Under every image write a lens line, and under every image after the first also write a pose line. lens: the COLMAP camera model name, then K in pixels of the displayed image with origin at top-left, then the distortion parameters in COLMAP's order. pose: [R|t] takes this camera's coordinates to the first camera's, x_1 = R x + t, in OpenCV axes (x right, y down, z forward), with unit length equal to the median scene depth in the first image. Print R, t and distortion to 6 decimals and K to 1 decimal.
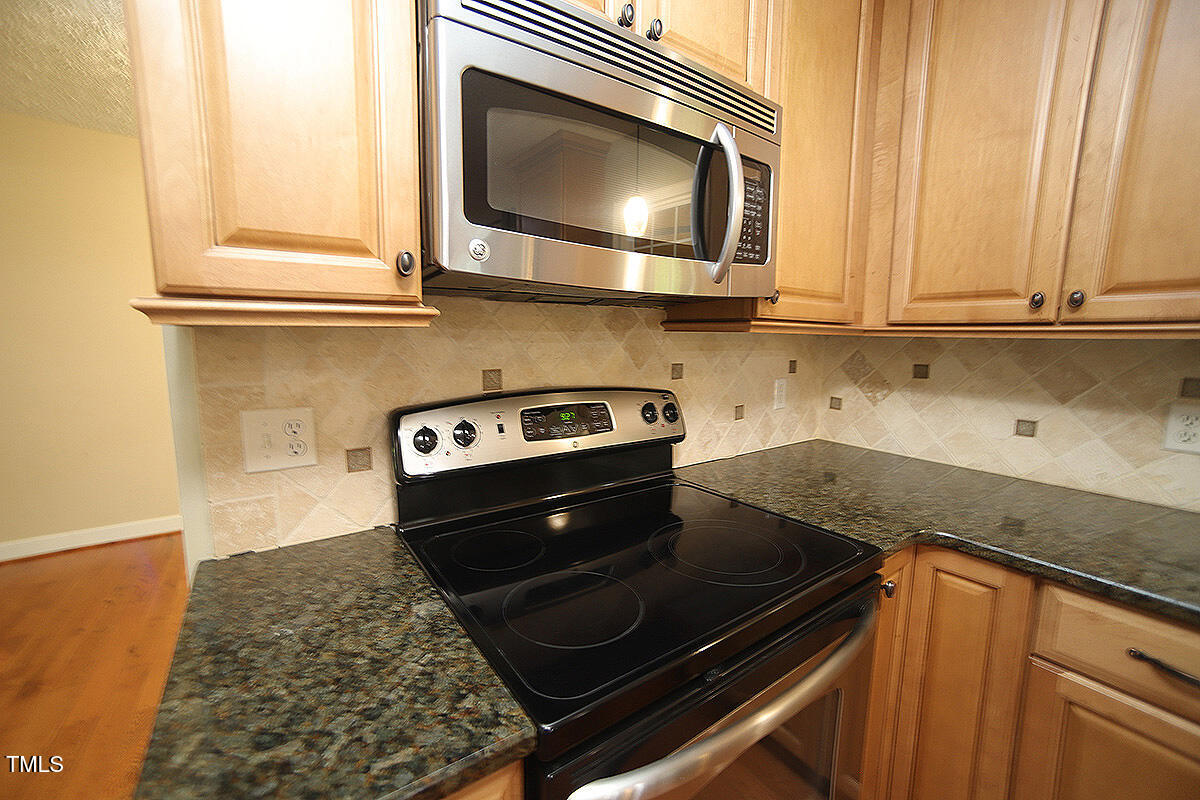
lens RADIAL K [[470.9, 0, 582.6], [0, 470.9, 396.1], [0, 0, 1]] dist [-0.062116, 0.000057]
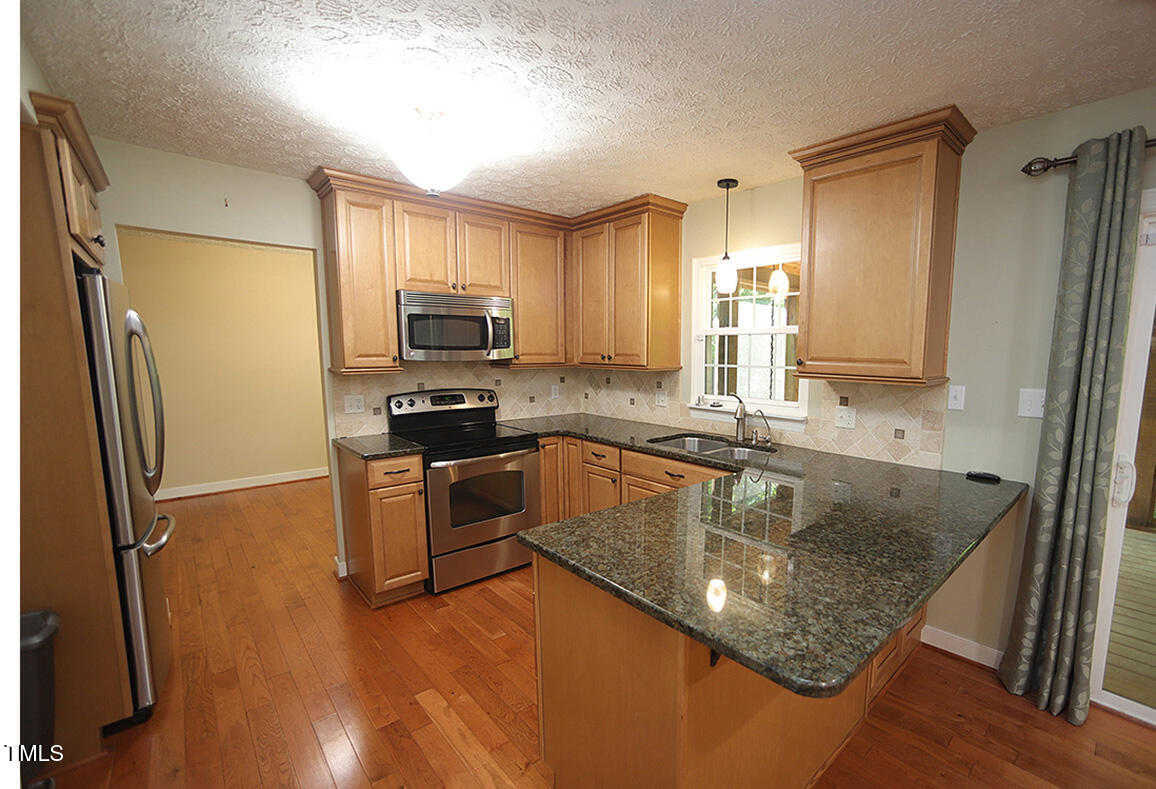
lens RADIAL K [[509.4, 0, 636.4], [0, 509.4, 413.1], [0, 0, 1]] dist [-0.053329, 0.000132]
pose [[0.986617, -0.024830, 0.161154, 0.637244], [0.024639, 0.999691, 0.003188, 0.157722], [-0.161184, 0.000826, 0.986924, -2.378672]]
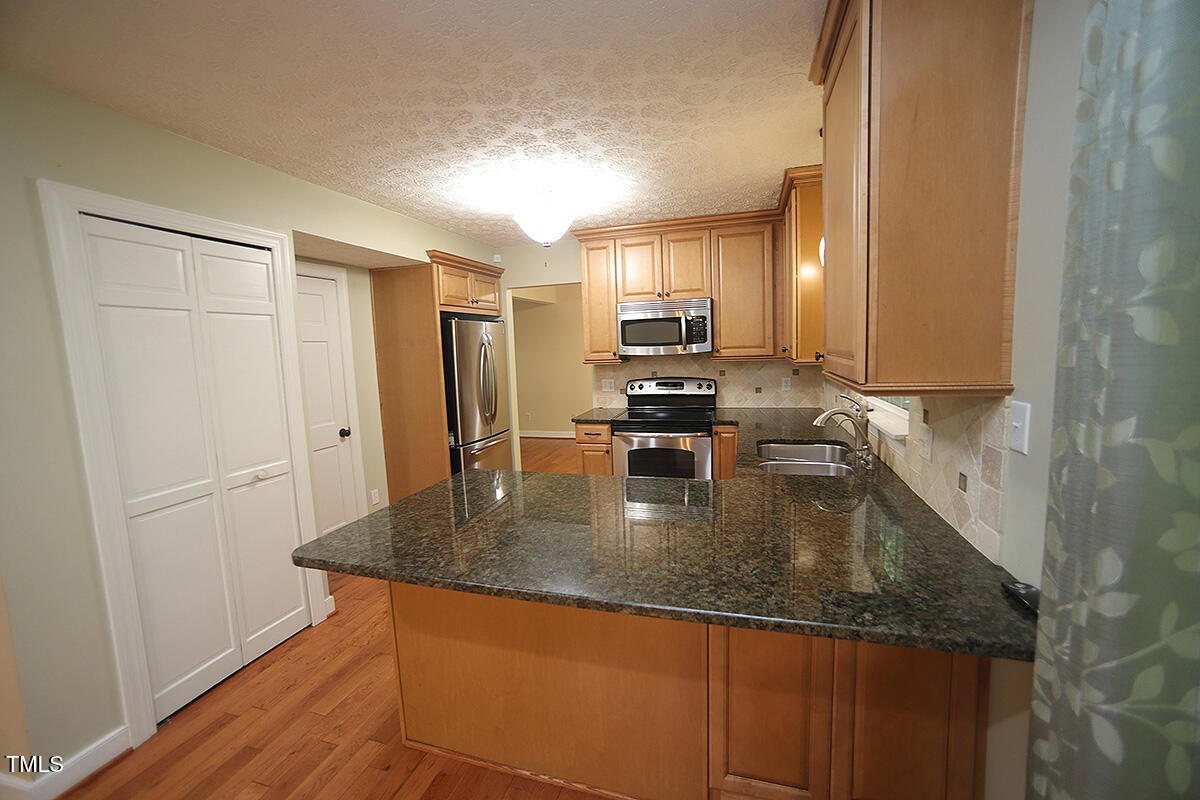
lens RADIAL K [[470.9, 0, 582.6], [0, 470.9, 396.1], [0, 0, 1]] dist [-0.062116, 0.000057]
pose [[0.607499, 0.047714, -0.792886, 2.501525], [-0.054326, 0.998353, 0.018455, 0.102728], [0.792461, 0.031863, 0.609090, -1.793179]]
